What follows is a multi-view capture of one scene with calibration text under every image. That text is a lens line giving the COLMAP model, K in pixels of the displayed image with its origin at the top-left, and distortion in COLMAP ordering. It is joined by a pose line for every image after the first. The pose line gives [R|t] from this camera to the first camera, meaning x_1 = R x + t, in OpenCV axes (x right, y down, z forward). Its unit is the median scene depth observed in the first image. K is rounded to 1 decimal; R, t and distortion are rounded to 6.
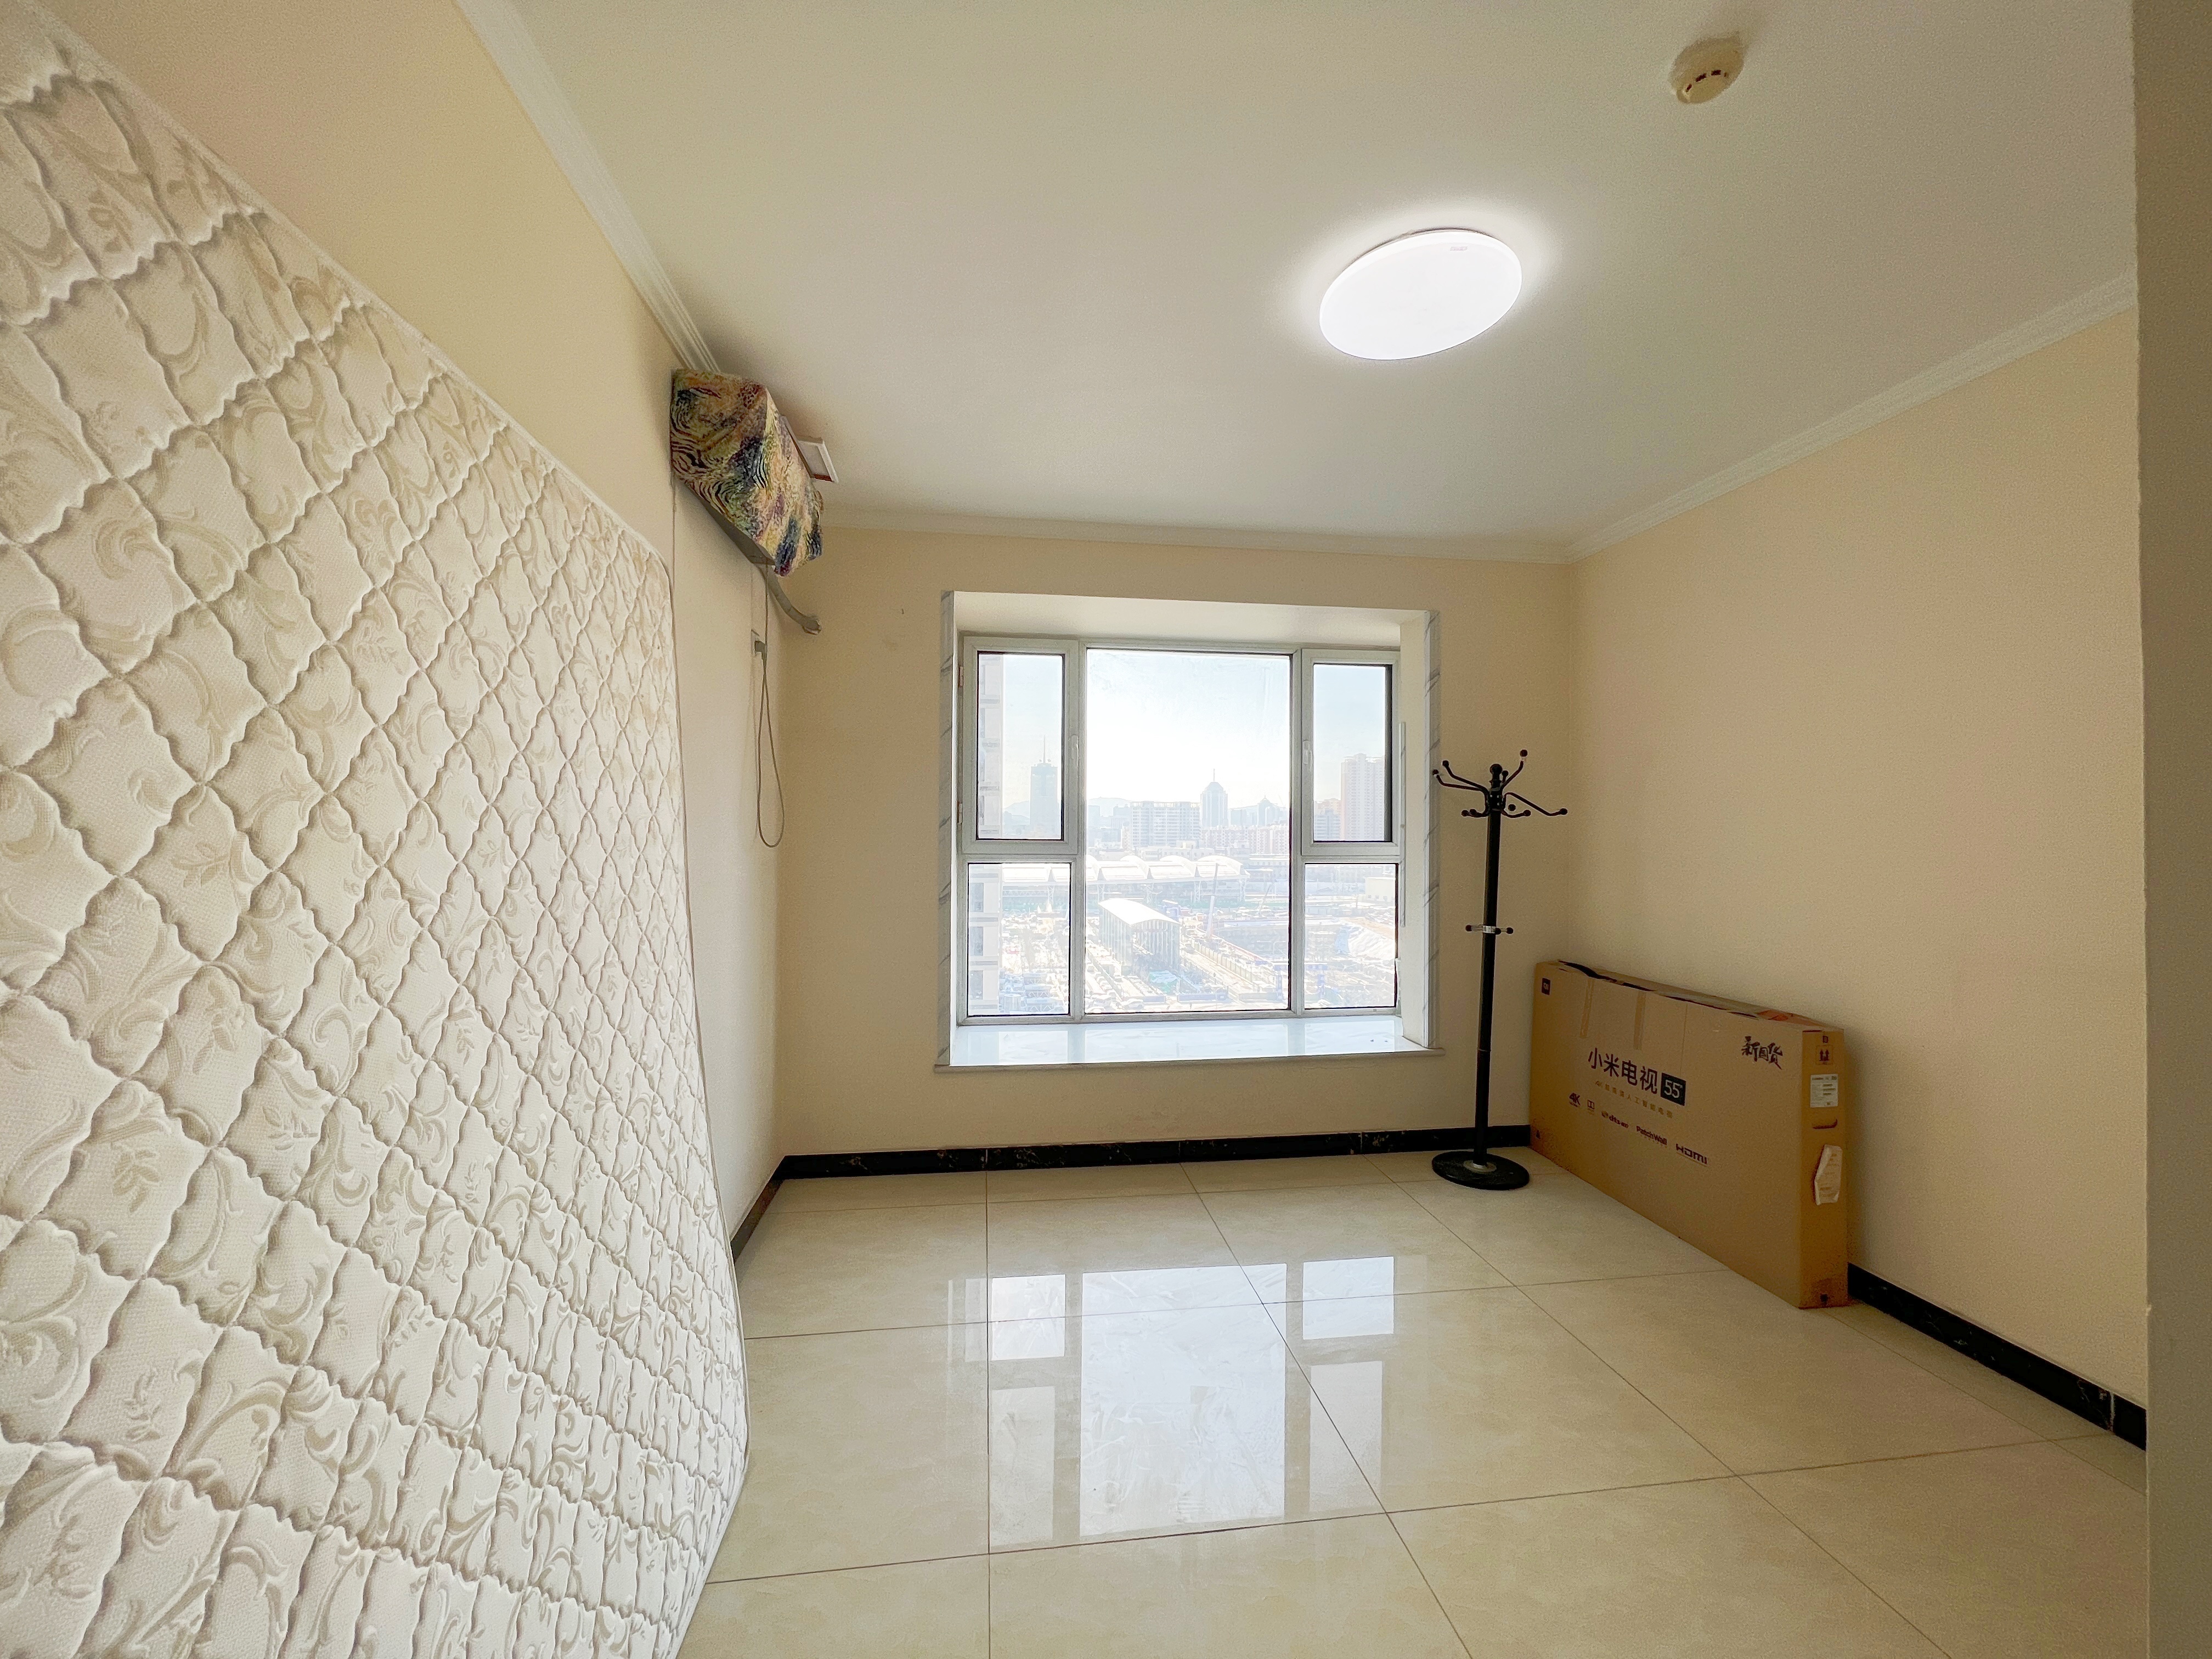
lens RADIAL K [[885.5, 0, 1104.9], [0, 885.5, 834.5], [0, 0, 1]] dist [-0.000530, 0.000013]
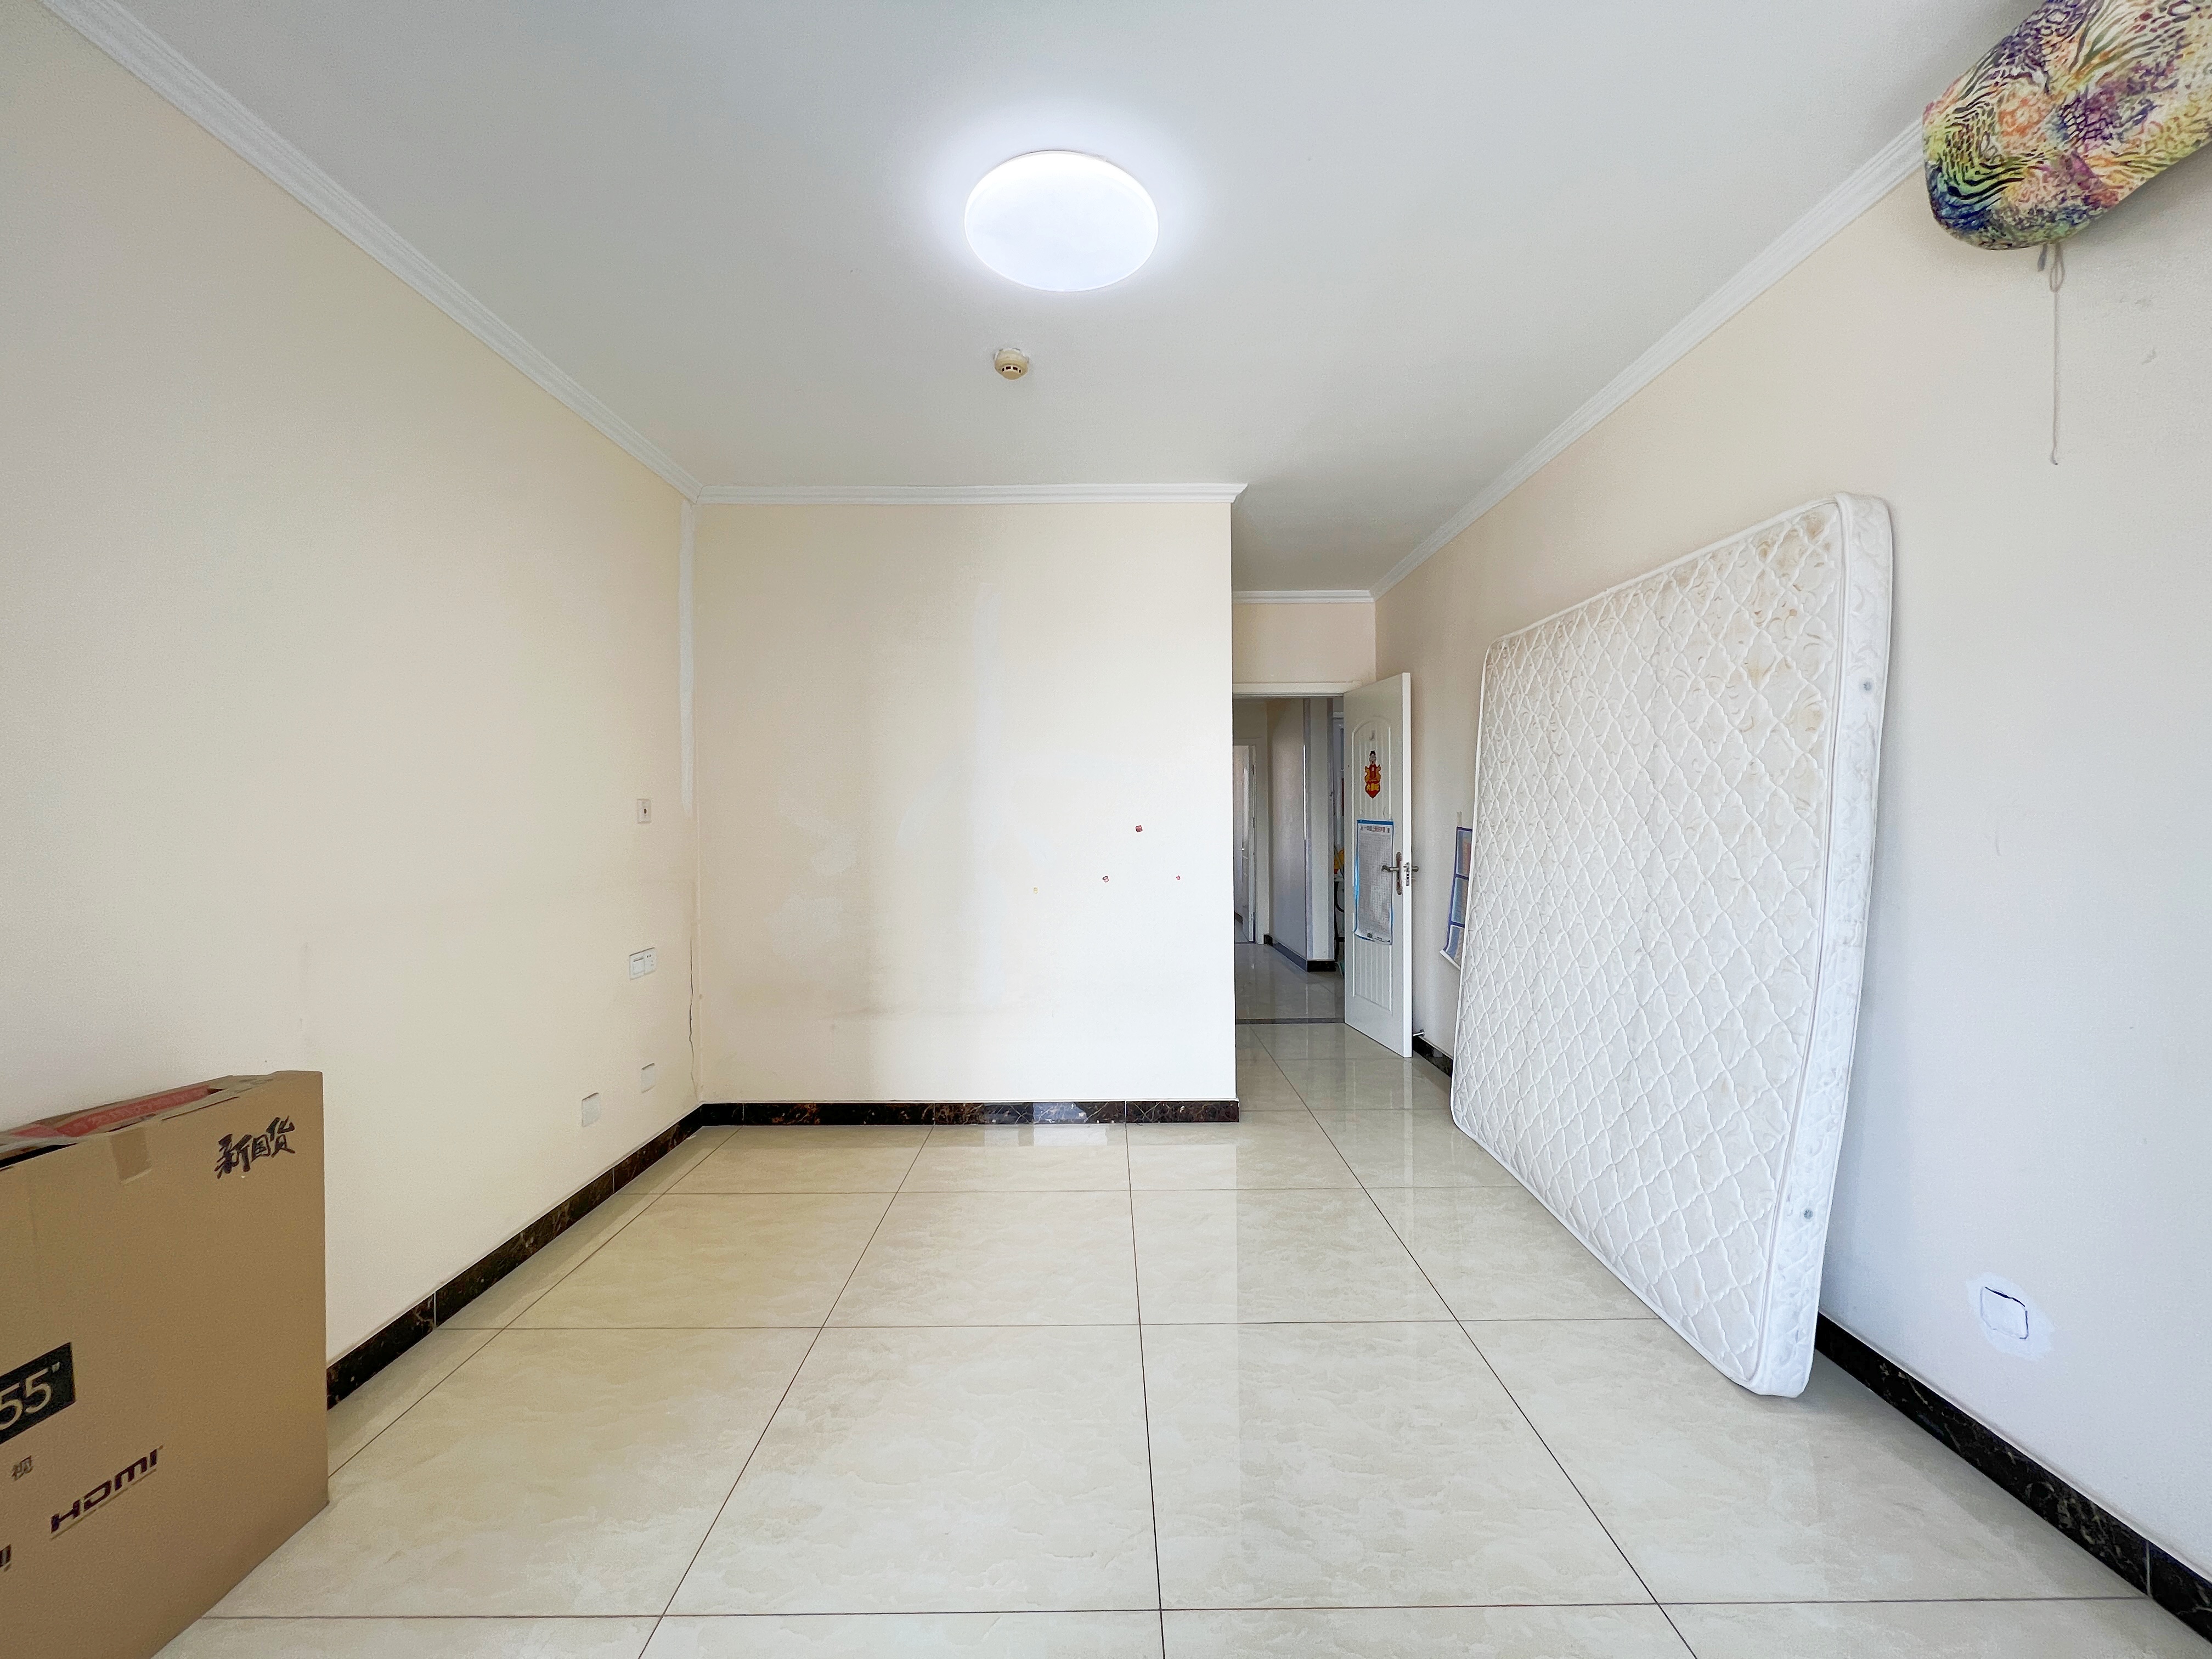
lens RADIAL K [[885.5, 0, 1108.7], [0, 885.5, 830.1], [0, 0, 1]] dist [-0.000530, 0.000013]
pose [[-0.992297, 0.006996, 0.123684, 0.131277], [0.008320, 0.999913, 0.010195, 0.042142], [-0.123602, 0.011145, -0.992269, 1.461522]]
